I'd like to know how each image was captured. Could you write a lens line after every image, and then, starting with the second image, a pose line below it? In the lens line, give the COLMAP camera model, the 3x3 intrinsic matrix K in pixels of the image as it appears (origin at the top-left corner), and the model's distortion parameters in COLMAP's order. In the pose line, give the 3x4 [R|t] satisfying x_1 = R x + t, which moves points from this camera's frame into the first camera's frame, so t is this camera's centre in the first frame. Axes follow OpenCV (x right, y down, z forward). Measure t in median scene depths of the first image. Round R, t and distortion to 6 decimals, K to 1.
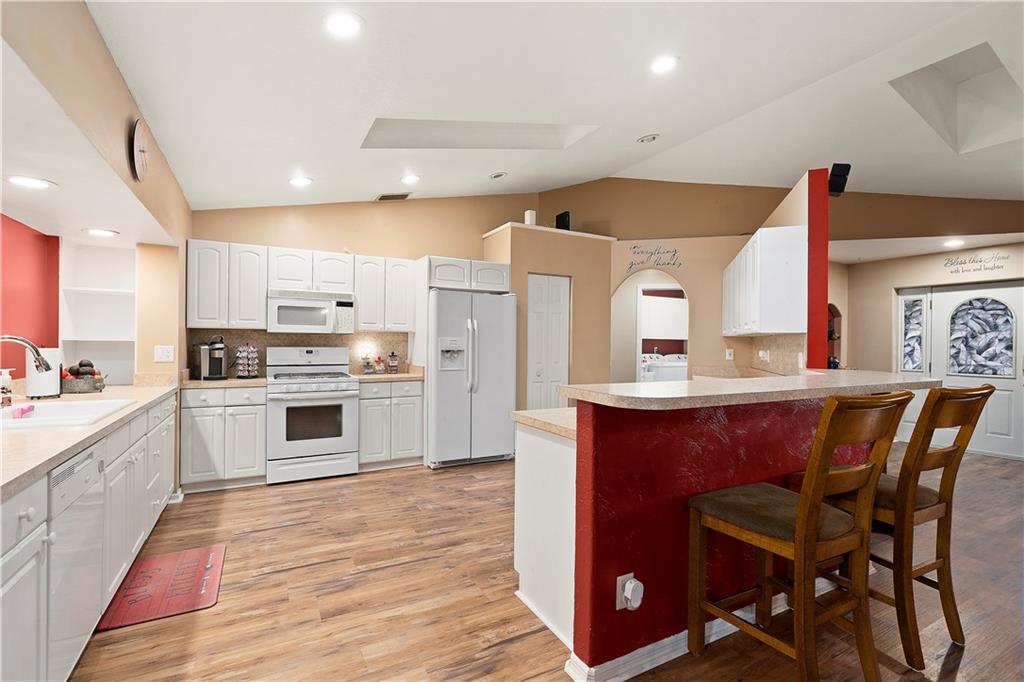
lens RADIAL K [[462.8, 0, 509.1], [0, 462.8, 345.5], [0, 0, 1]] dist [-0.007296, 0.001575]
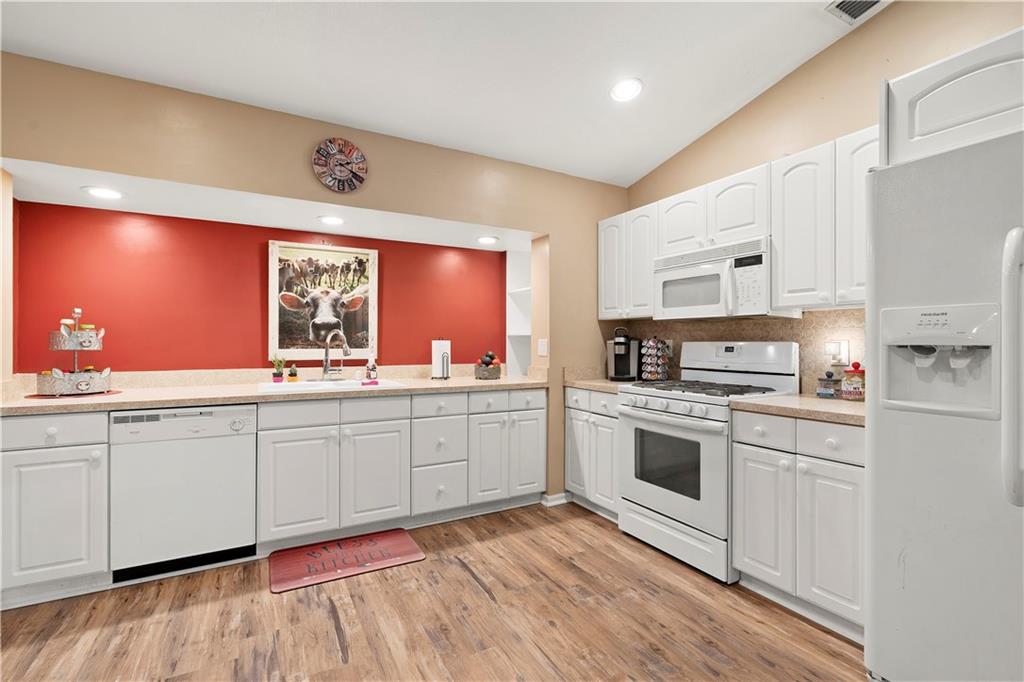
lens RADIAL K [[462.8, 0, 516.7], [0, 462.8, 341.1], [0, 0, 1]] dist [-0.007296, 0.001575]
pose [[0.021006, -0.012063, -0.999707, 0.219612], [-0.009240, 0.999882, -0.012259, 0.016371], [0.999737, 0.009495, 0.020892, 0.887417]]
